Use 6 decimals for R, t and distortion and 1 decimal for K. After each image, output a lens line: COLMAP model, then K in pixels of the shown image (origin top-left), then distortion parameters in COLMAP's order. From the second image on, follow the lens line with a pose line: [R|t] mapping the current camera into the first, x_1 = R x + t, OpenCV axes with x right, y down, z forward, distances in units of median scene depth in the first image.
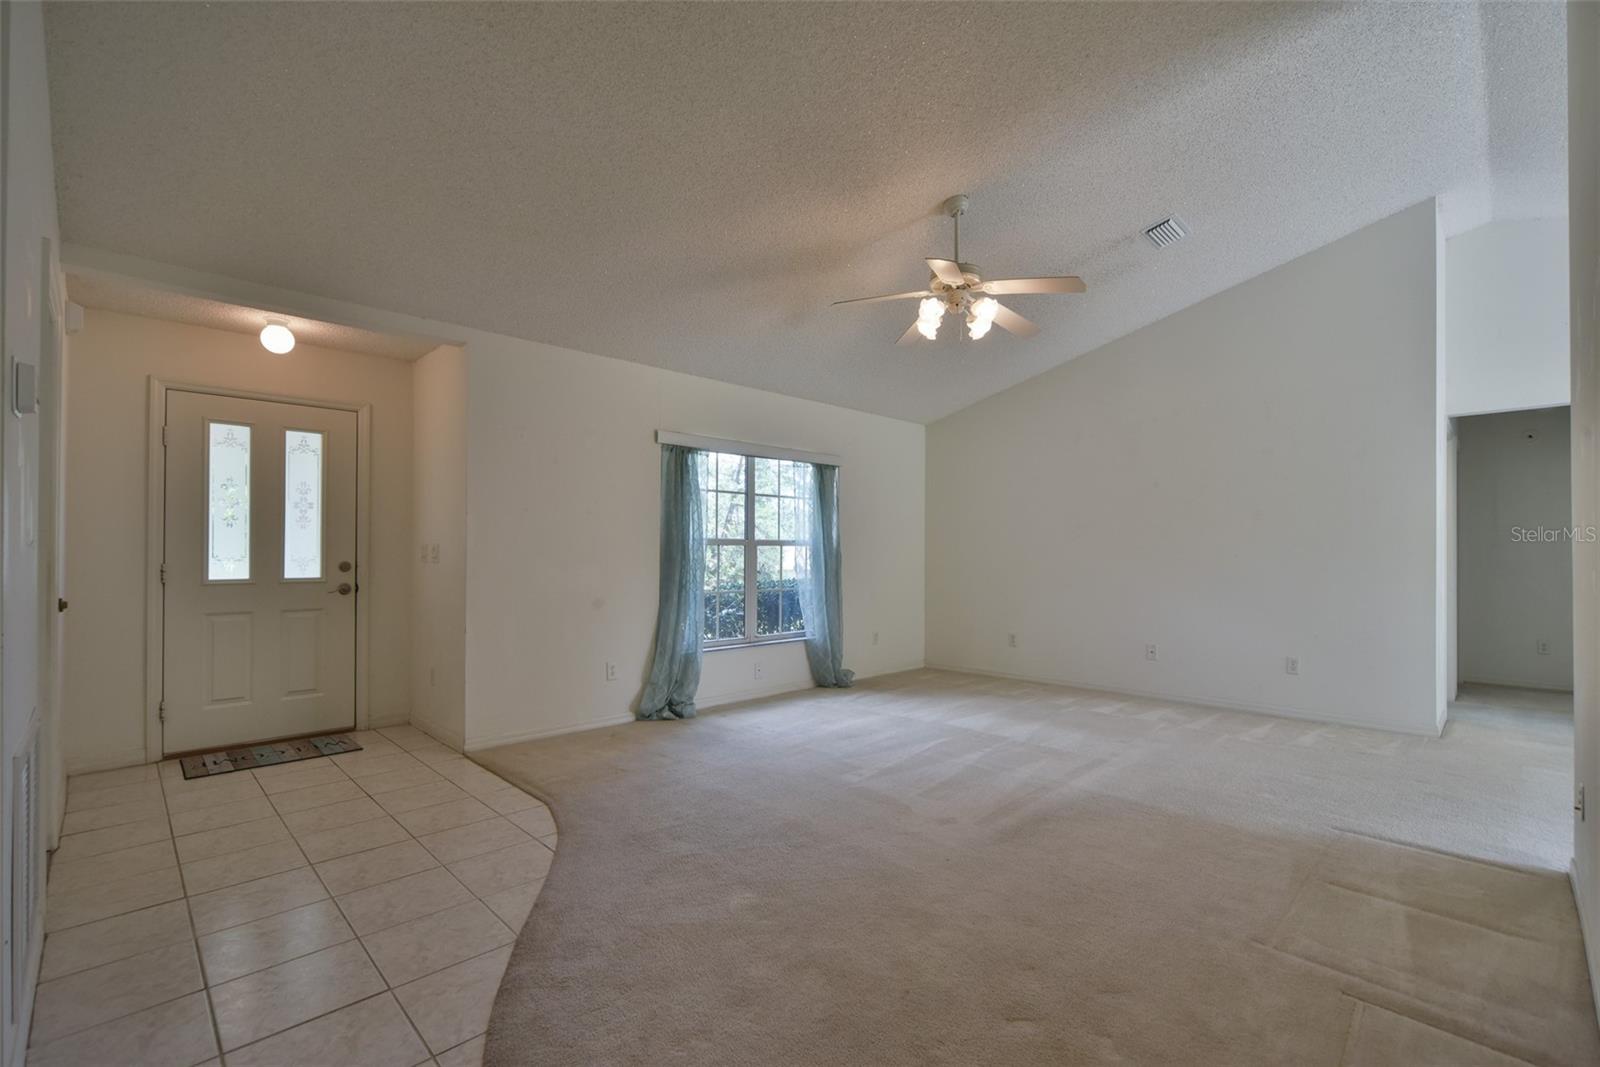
lens RADIAL K [[719.5, 0, 801.4], [0, 719.5, 539.9], [0, 0, 1]] dist [-0.002514, -0.000029]
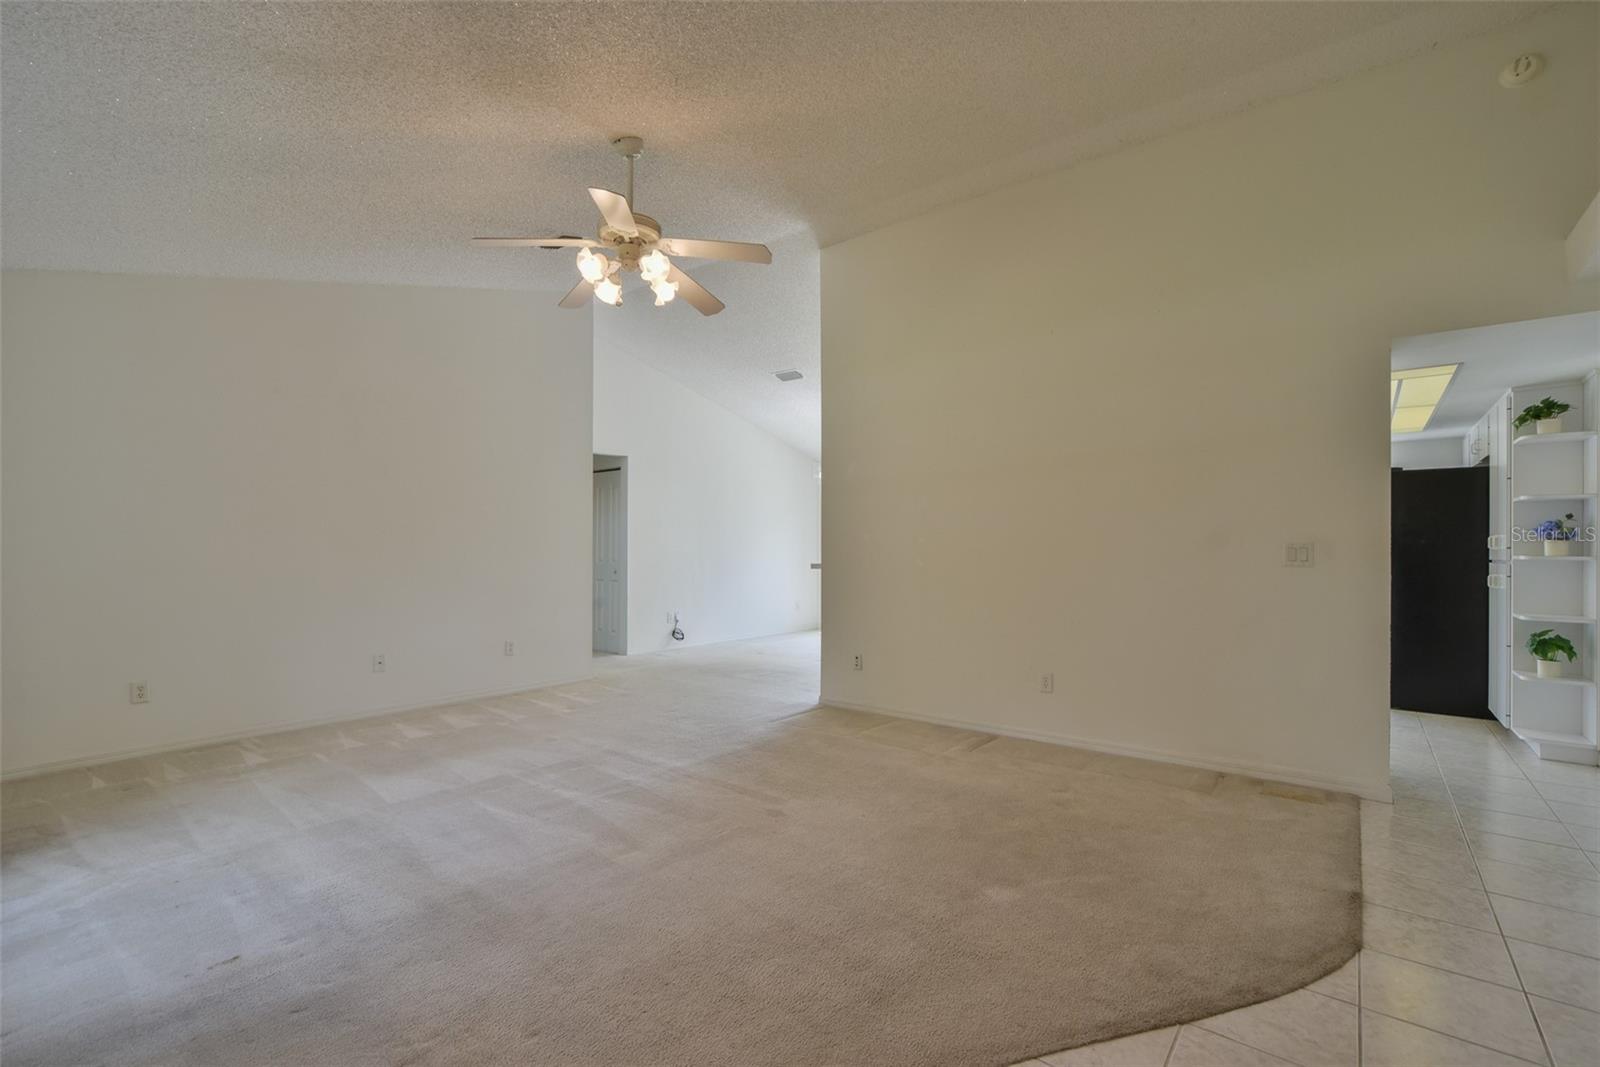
lens RADIAL K [[719.5, 0, 800.3], [0, 719.5, 541.5], [0, 0, 1]] dist [-0.002514, -0.000029]
pose [[-0.146322, 0.007158, 0.989211, -0.720269], [-0.019519, 0.999758, -0.010122, 0.009839], [-0.989044, -0.020790, -0.146147, 0.981468]]
